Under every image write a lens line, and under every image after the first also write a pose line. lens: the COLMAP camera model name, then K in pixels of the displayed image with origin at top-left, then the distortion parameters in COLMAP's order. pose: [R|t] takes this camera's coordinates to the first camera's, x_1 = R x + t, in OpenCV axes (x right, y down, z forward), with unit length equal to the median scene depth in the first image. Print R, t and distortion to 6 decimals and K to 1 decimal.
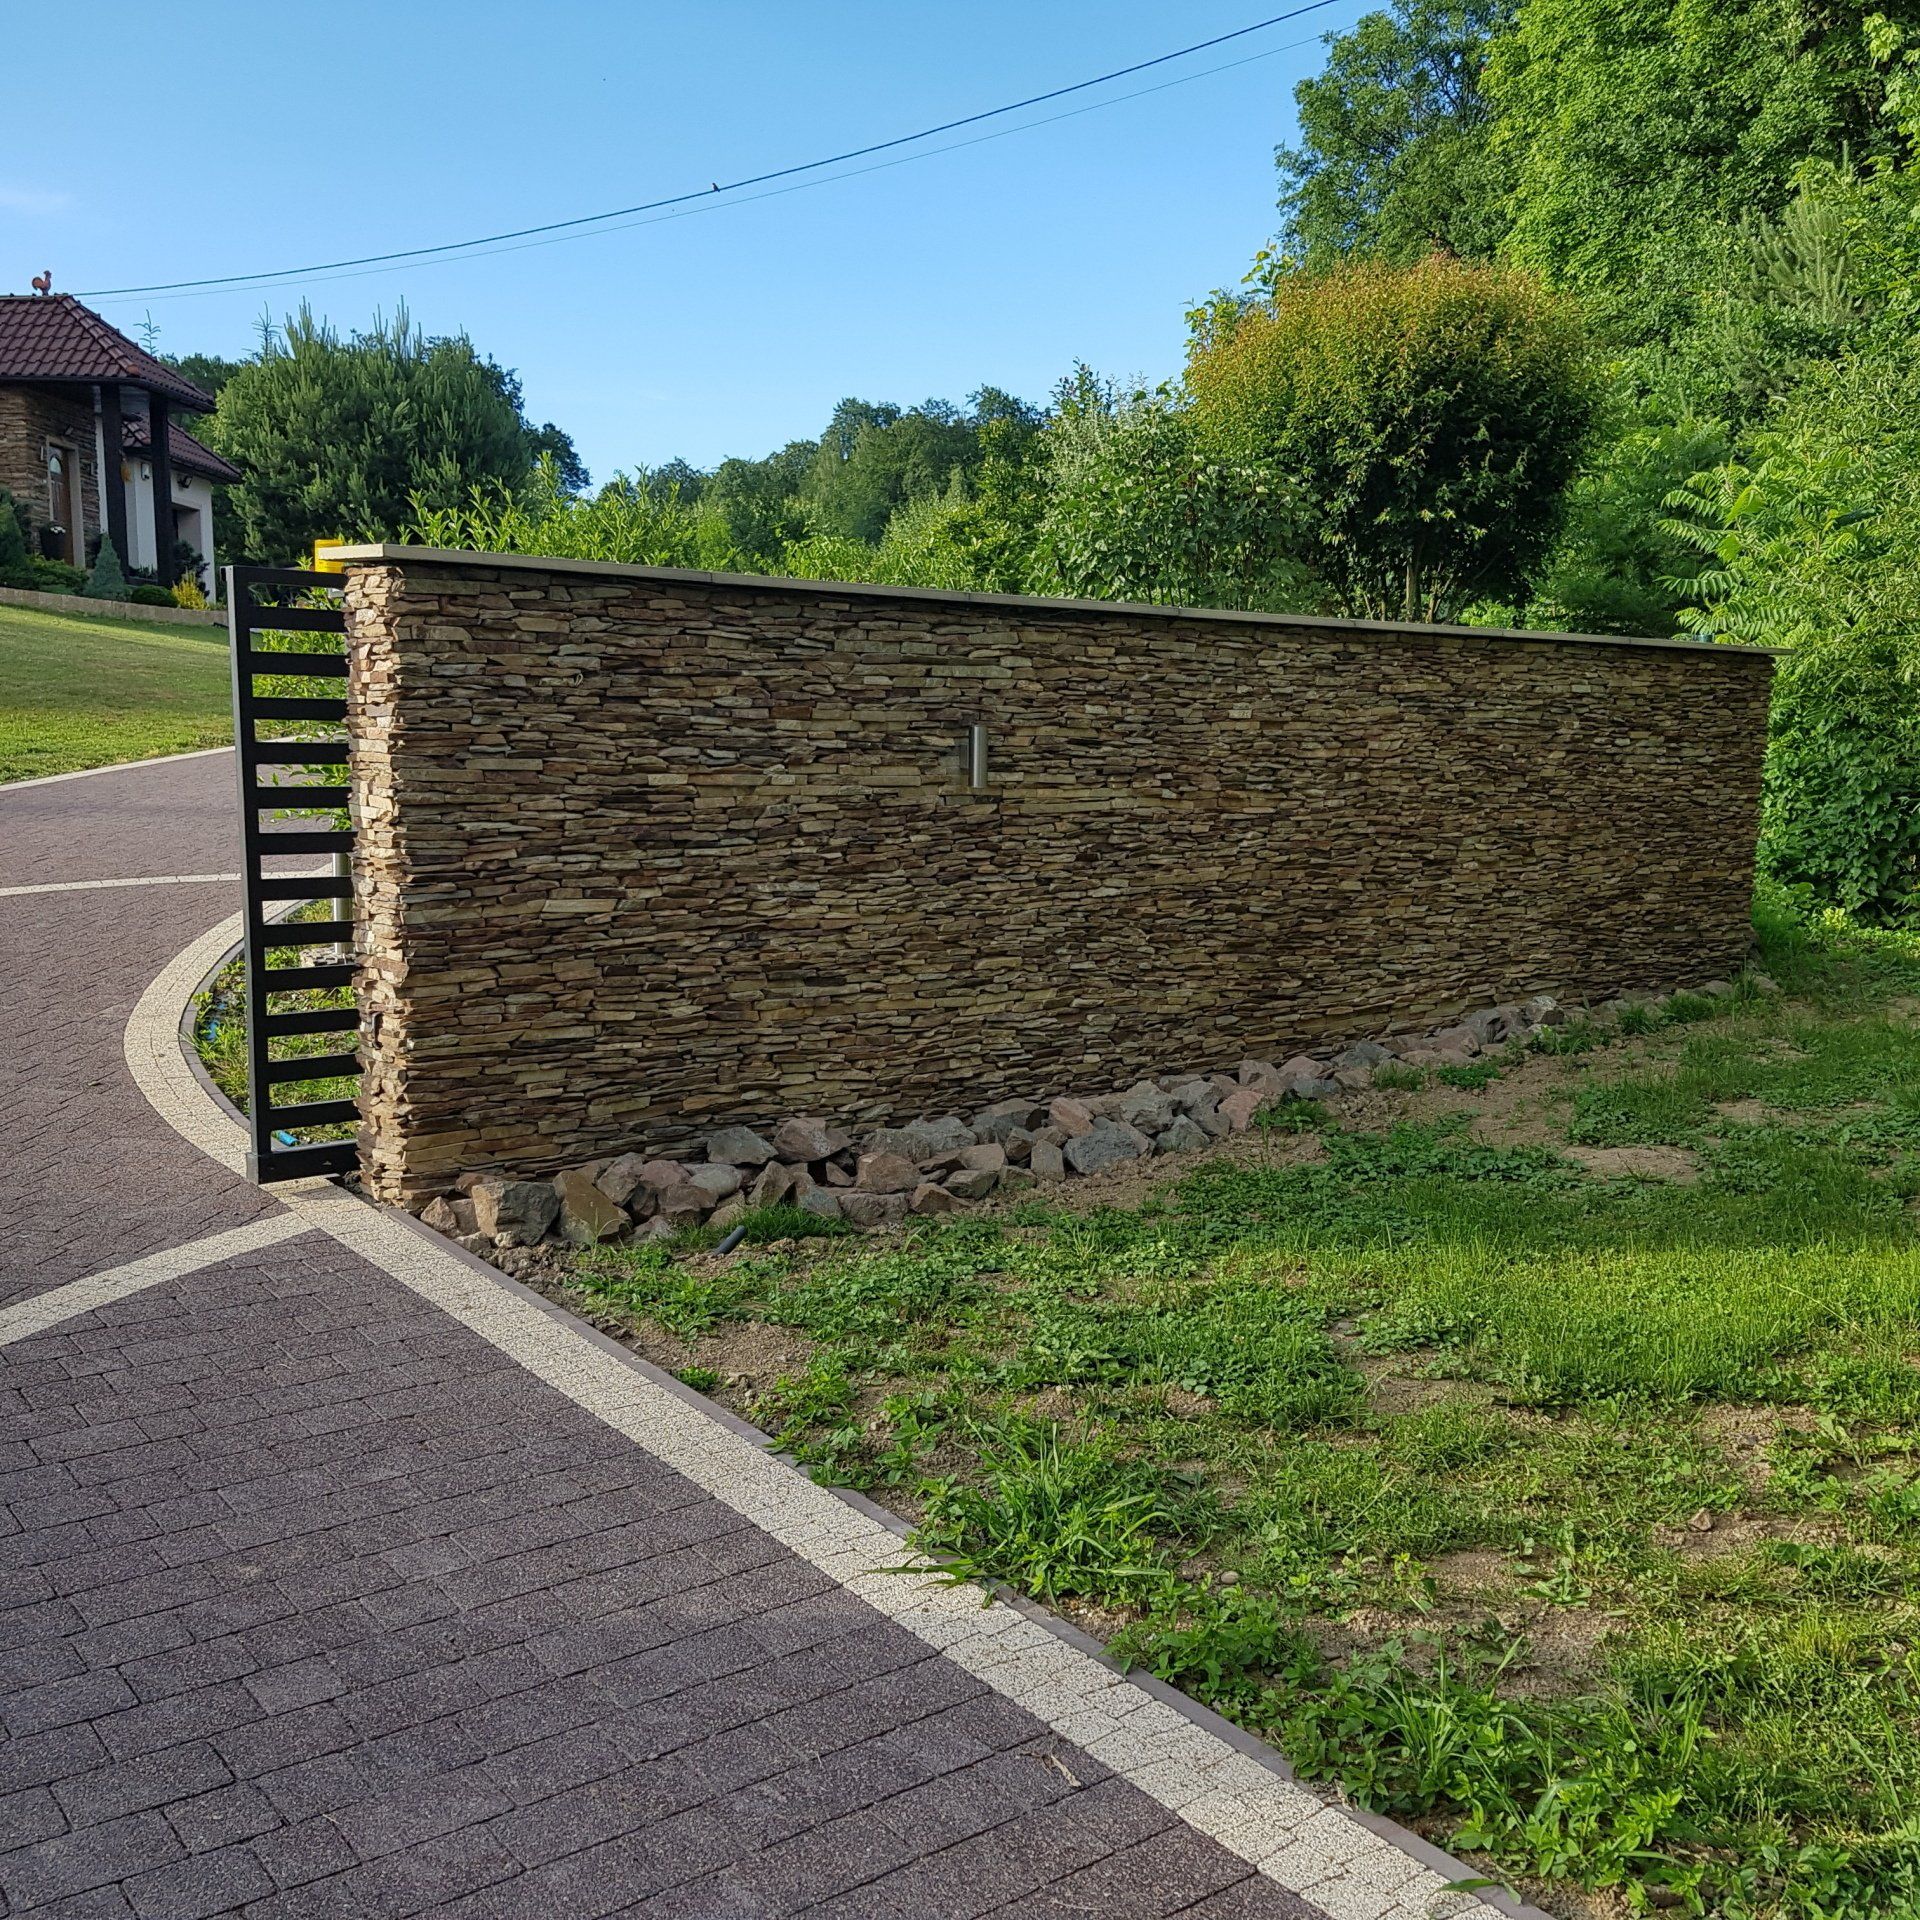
lens RADIAL K [[1962.5, 0, 990.0], [0, 1962.5, 999.7], [0, 0, 1]] dist [0.155678, -0.365975]
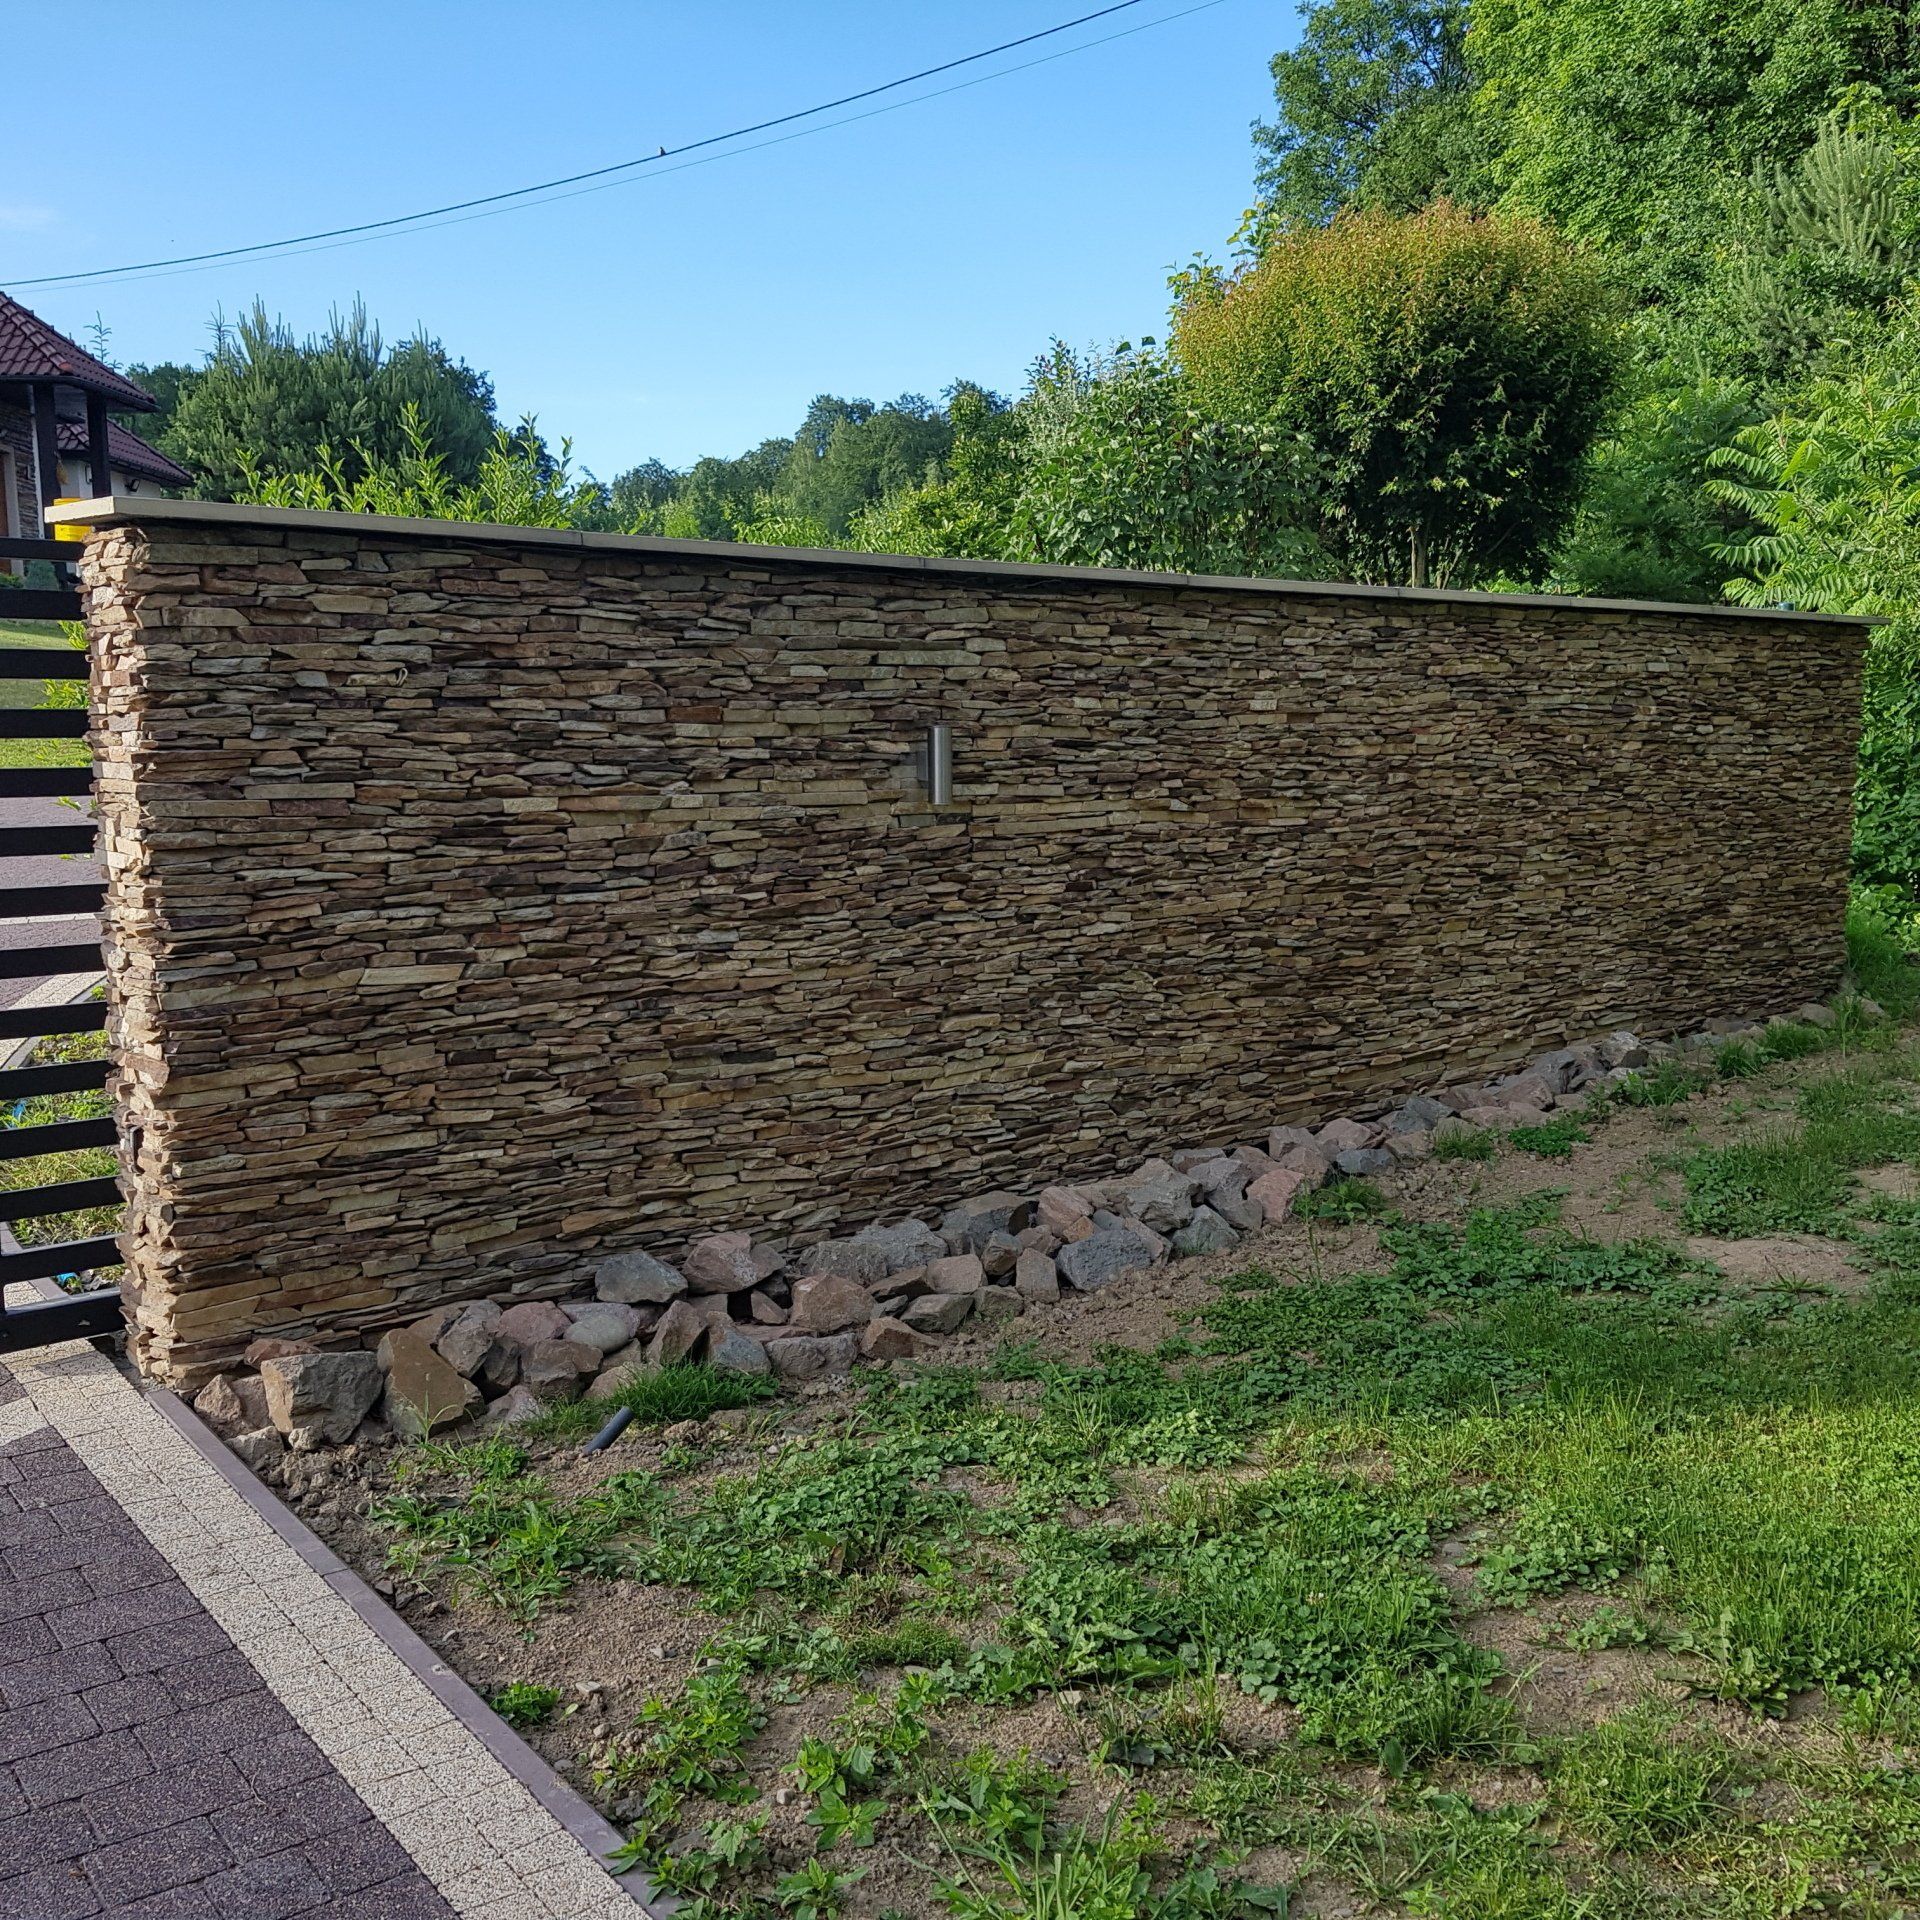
lens RADIAL K [[1943.5, 0, 961.9], [0, 1943.5, 985.1], [0, 0, 1]] dist [0.146906, -0.325388]
pose [[0.999810, -0.018037, -0.007430, 0.006957], [0.018013, 0.999832, -0.003392, -0.031996], [0.007490, 0.003258, 0.999967, 0.214928]]
